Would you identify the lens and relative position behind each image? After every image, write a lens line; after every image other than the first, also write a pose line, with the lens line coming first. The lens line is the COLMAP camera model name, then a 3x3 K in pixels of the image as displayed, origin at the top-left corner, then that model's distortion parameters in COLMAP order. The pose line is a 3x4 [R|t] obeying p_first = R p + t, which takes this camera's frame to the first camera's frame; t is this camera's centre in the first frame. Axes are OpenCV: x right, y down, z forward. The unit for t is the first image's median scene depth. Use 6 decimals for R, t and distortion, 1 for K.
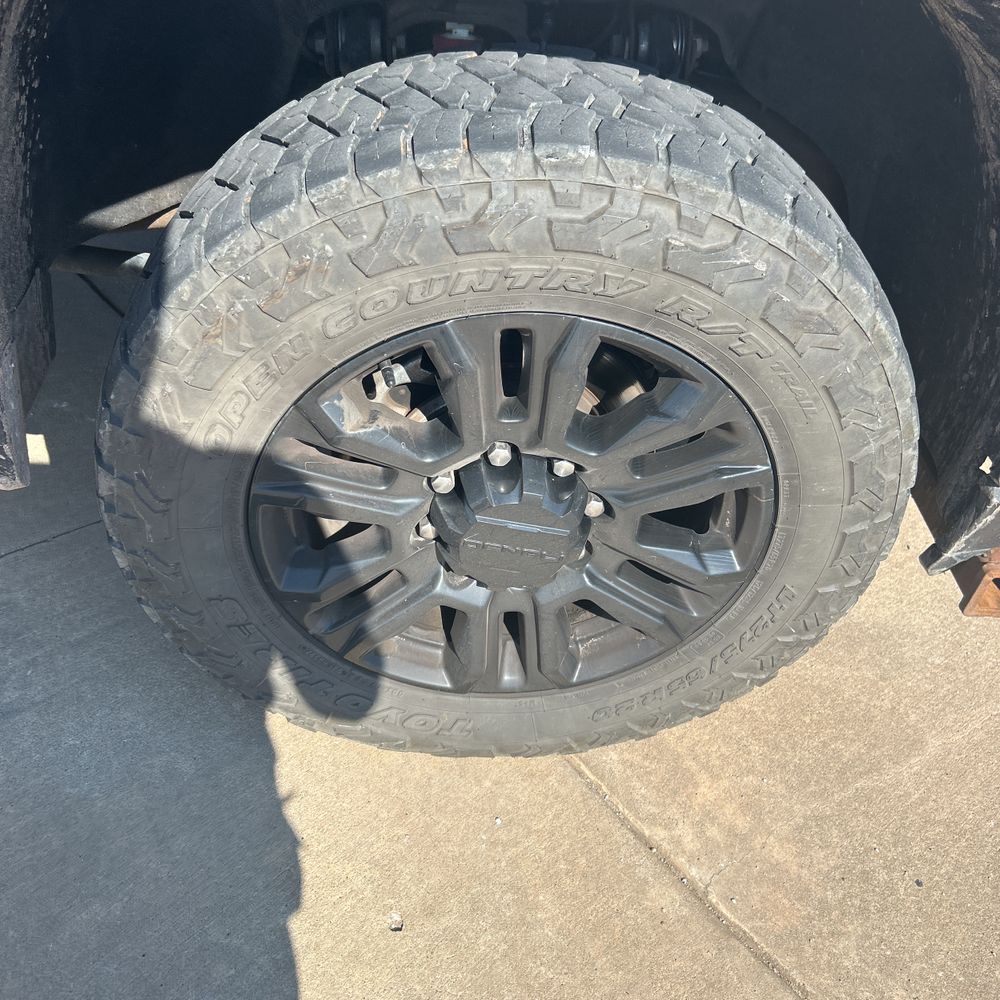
lens RADIAL K [[1020.3, 0, 492.6], [0, 1020.3, 504.4], [0, 0, 1]] dist [0.021053, 0.000000]
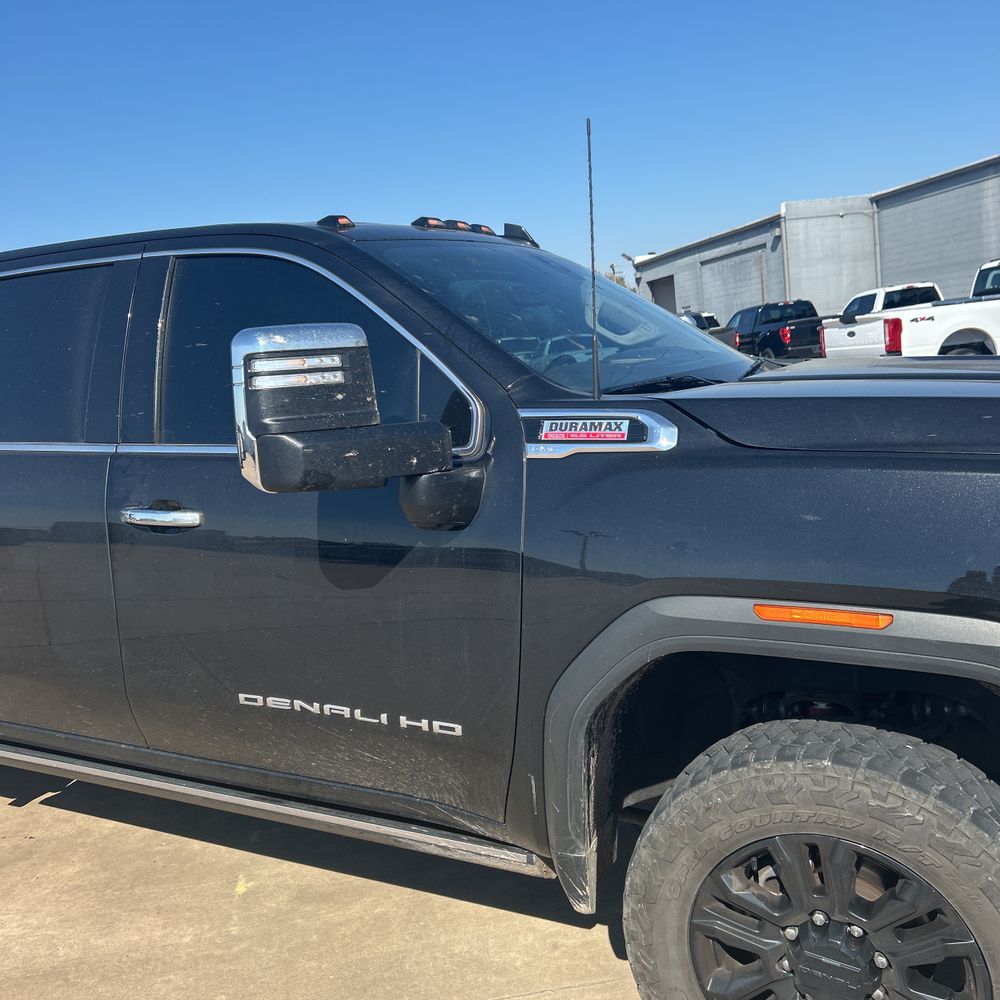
lens RADIAL K [[1020.3, 0, 493.2], [0, 1020.3, 496.2], [0, 0, 1]] dist [0.021053, 0.000000]
pose [[0.853584, -0.111316, -0.508923, 0.619929], [-0.190951, 0.842059, -0.504454, 0.416908], [0.484698, 0.527773, 0.697513, -1.176793]]
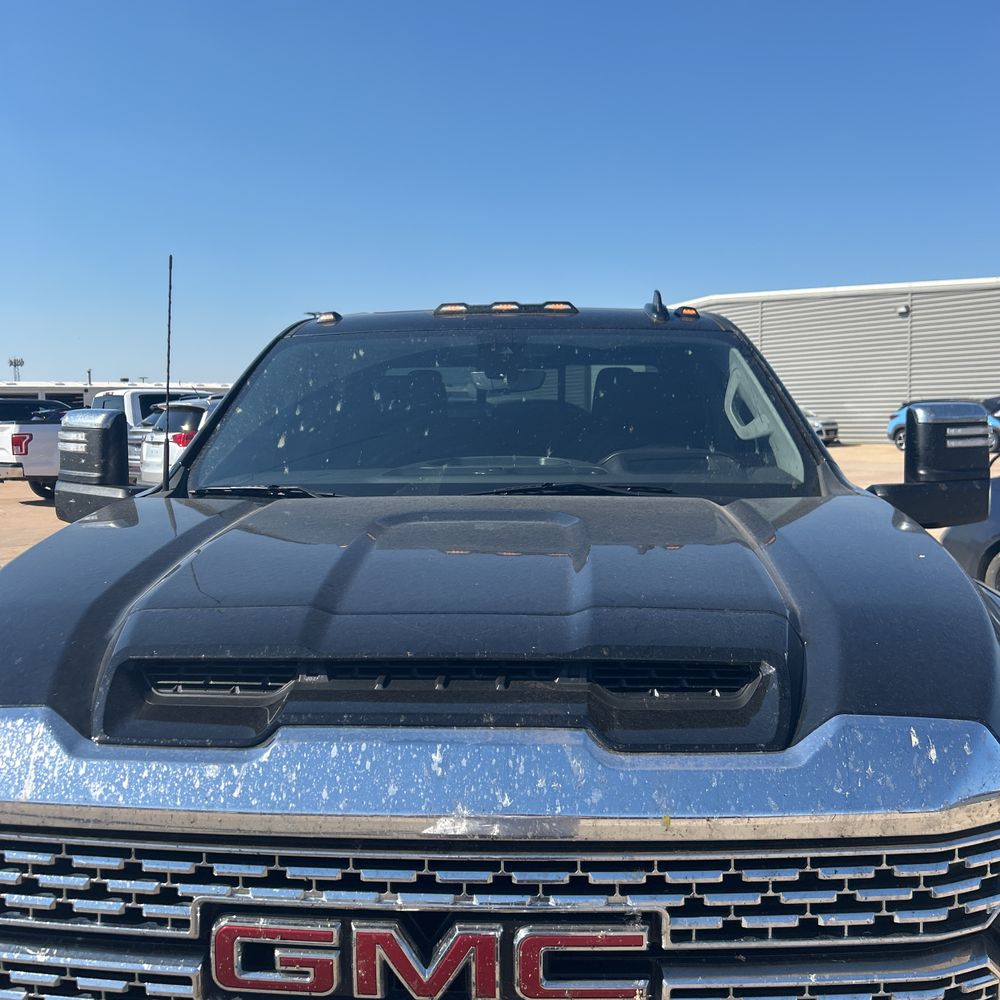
lens RADIAL K [[1020.3, 0, 495.0], [0, 1020.3, 457.4], [0, 0, 1]] dist [0.021053, 0.000000]
pose [[-0.114586, -0.050521, -0.992128, 2.284417], [-0.659875, 0.750414, 0.038000, -1.794329], [0.742587, 0.659035, -0.119324, 1.419778]]
